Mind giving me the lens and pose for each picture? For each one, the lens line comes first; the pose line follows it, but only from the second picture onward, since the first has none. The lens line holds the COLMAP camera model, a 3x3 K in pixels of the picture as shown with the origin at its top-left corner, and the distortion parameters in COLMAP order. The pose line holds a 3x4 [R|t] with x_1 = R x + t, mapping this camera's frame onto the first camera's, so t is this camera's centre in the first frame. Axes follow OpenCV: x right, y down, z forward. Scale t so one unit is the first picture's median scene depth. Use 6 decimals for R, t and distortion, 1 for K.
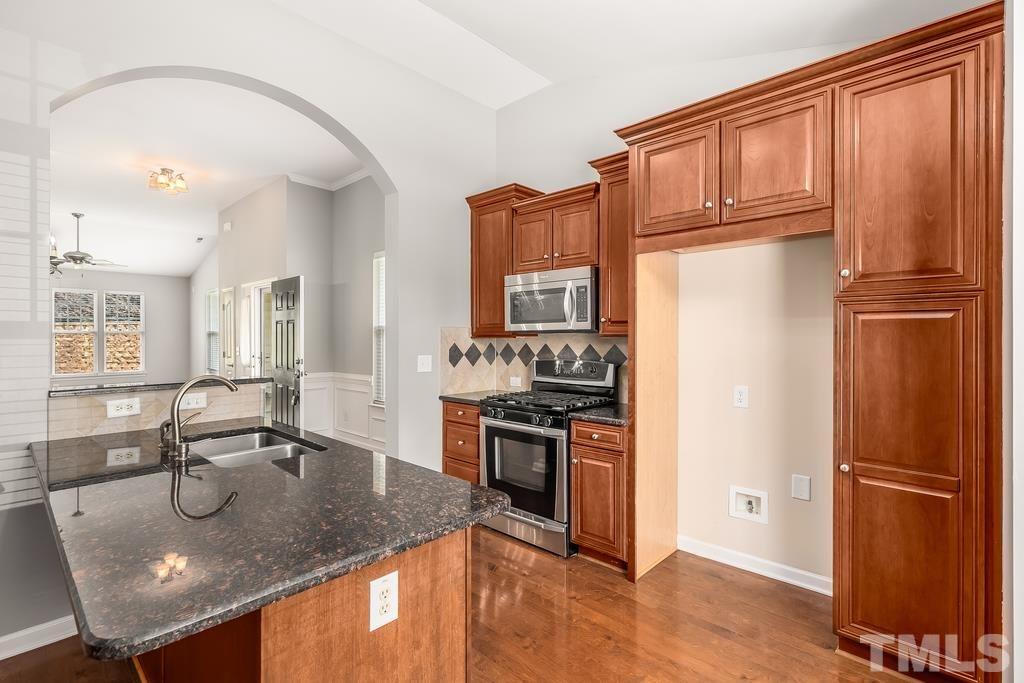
lens RADIAL K [[484.7, 0, 512.0], [0, 484.7, 341.5], [0, 0, 1]] dist [0.000323, 0.000031]
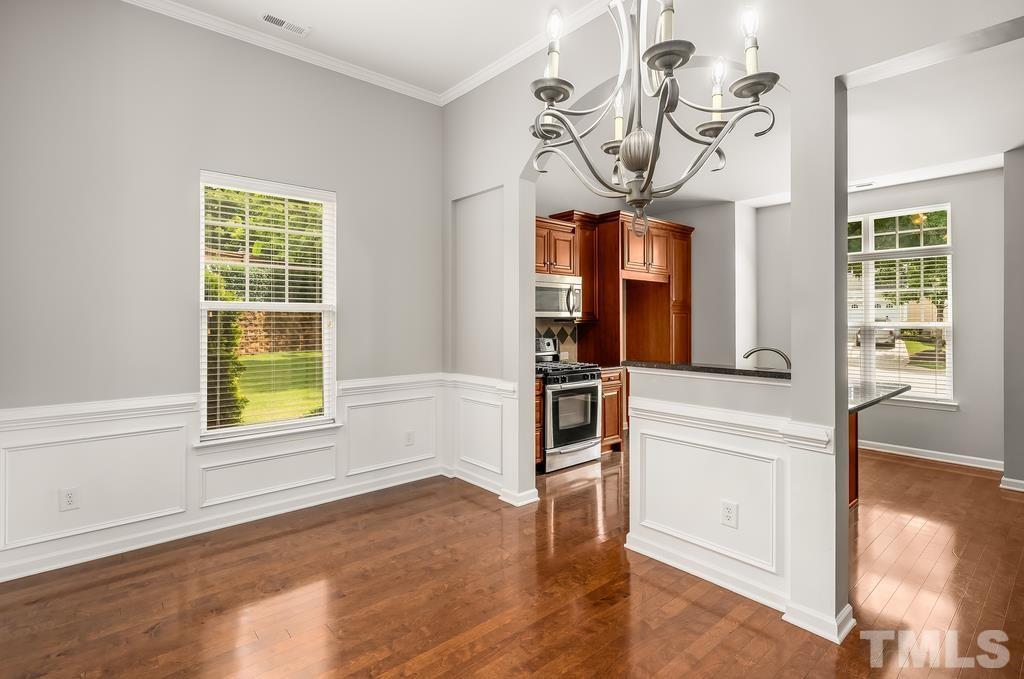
lens RADIAL K [[491.2, 0, 486.7], [0, 491.2, 322.4], [0, 0, 1]] dist [-0.000759, -0.000194]
pose [[0.118489, -0.004069, 0.992947, -1.403557], [0.008888, 0.999956, 0.003037, -0.013090], [-0.992916, 0.008465, 0.118520, 1.049285]]
